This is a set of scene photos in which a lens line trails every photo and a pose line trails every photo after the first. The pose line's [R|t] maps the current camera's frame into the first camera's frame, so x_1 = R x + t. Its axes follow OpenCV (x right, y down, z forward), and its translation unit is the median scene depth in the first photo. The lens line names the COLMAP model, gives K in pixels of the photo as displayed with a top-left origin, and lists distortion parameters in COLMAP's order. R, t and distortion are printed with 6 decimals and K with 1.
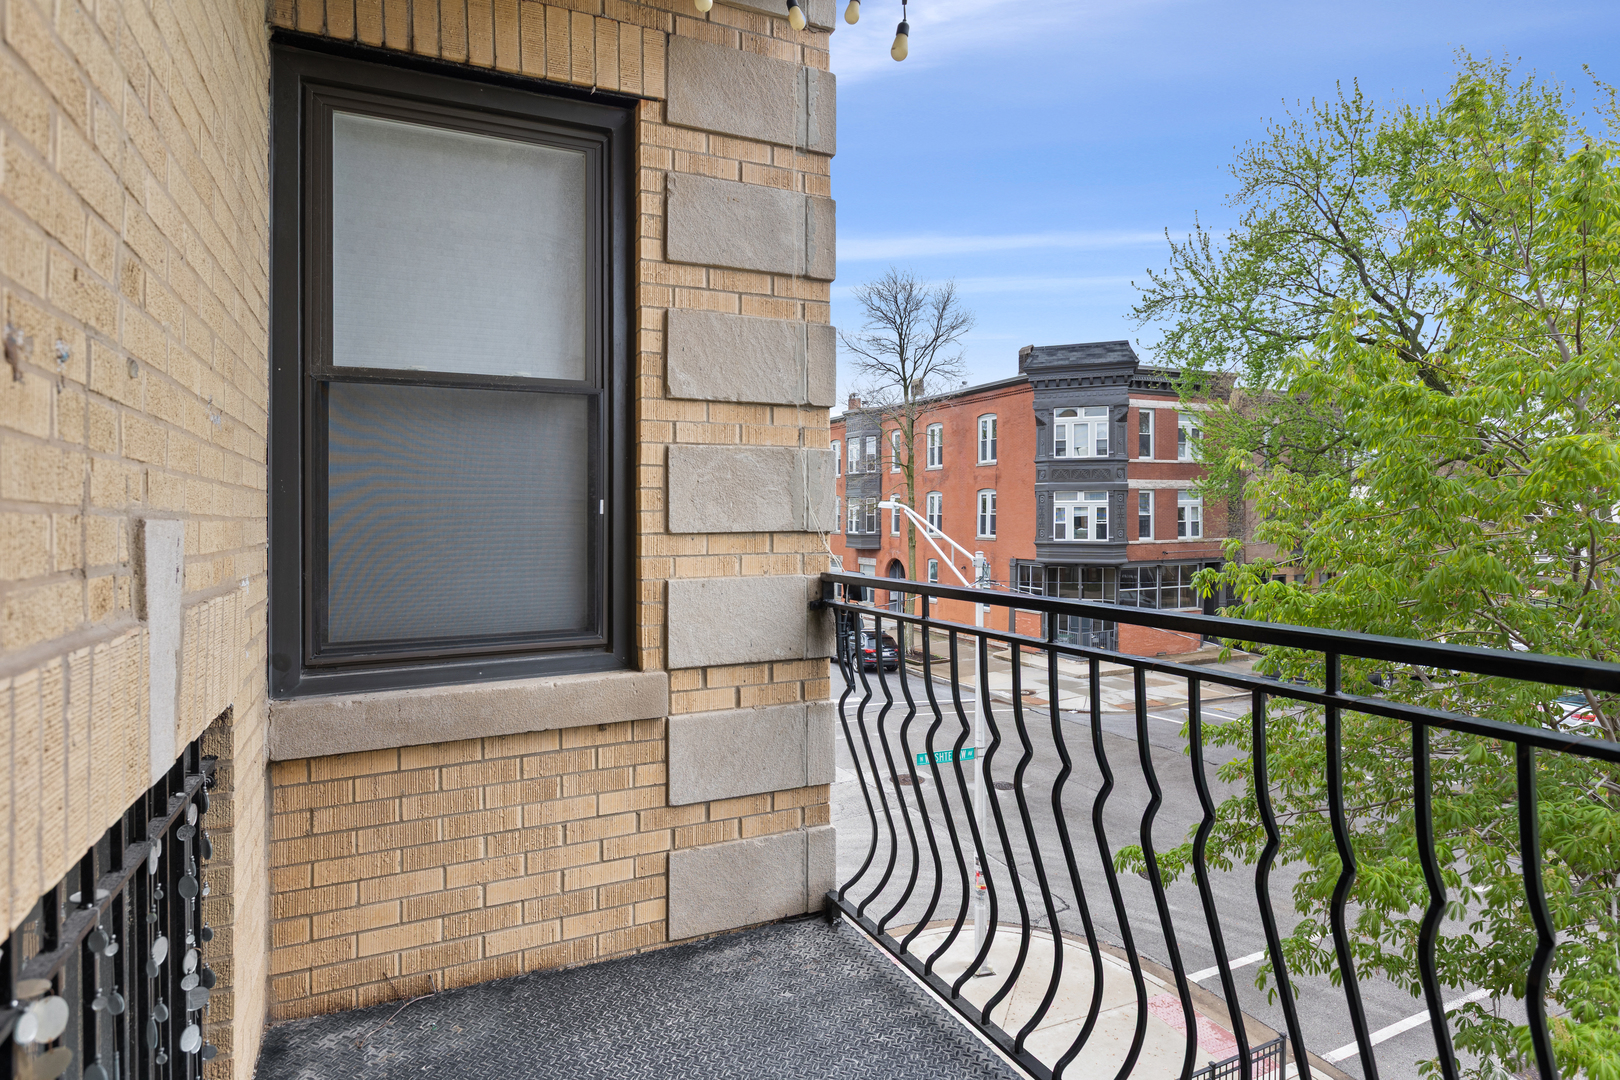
lens RADIAL K [[870.0, 0, 810.8], [0, 870.0, 527.3], [0, 0, 1]] dist [-0.001608, -0.000300]
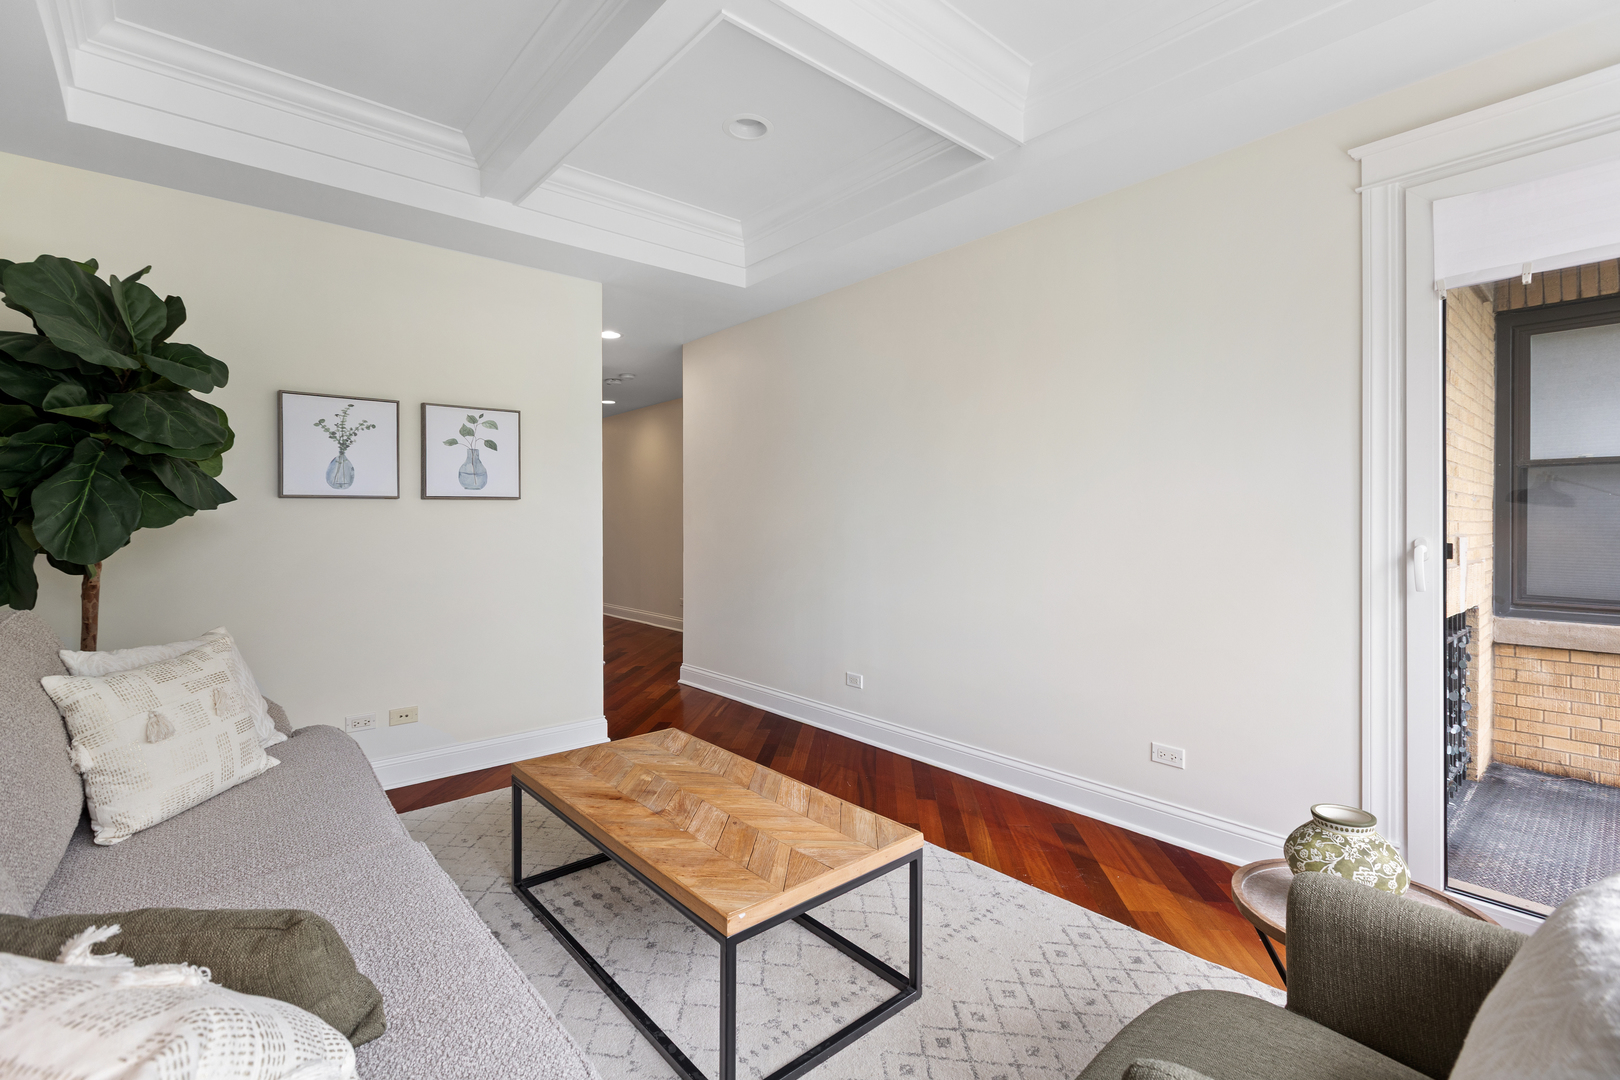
lens RADIAL K [[726.5, 0, 804.4], [0, 726.5, 526.8], [0, 0, 1]] dist [-0.002239, 0.000077]
pose [[0.271554, 0.005118, -0.962410, 0.665997], [-0.000235, 0.999986, 0.005251, -0.036386], [0.962423, -0.001200, 0.271551, -1.171530]]
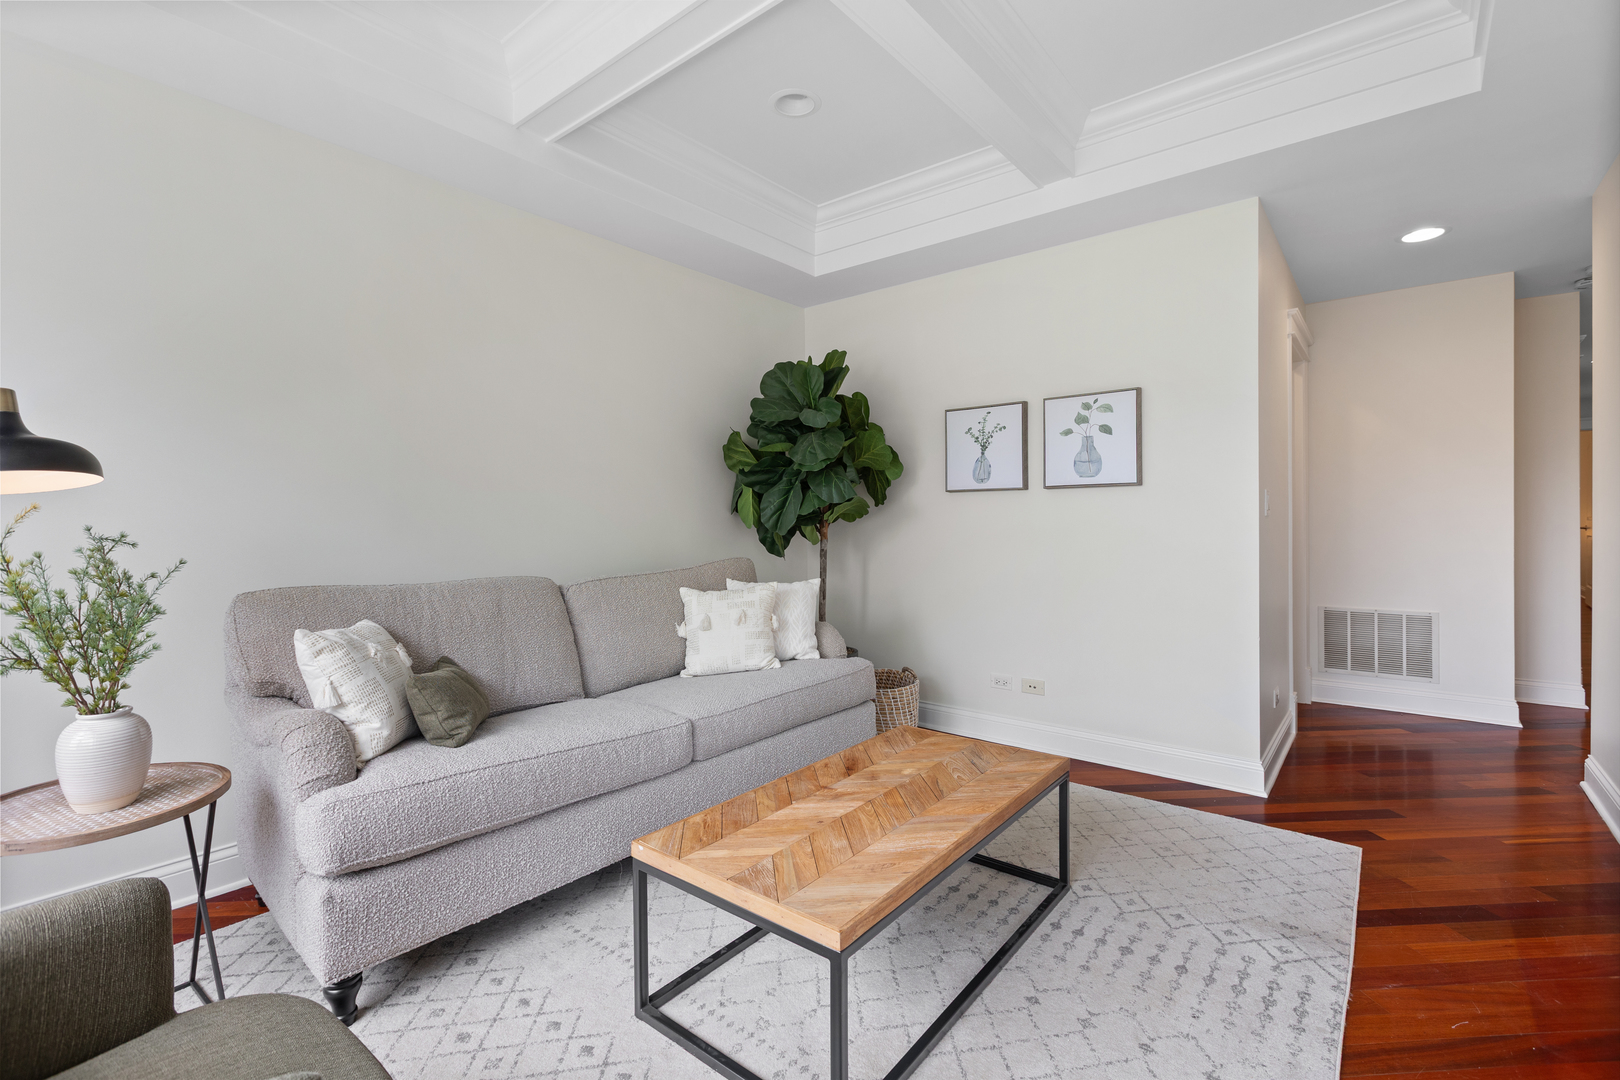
lens RADIAL K [[726.5, 0, 783.6], [0, 726.5, 524.1], [0, 0, 1]] dist [-0.002239, 0.000077]
pose [[-0.904376, 0.005023, -0.426708, -1.304058], [0.000523, 0.999943, 0.010663, 0.010608], [0.426737, 0.009420, -0.904327, 2.542358]]
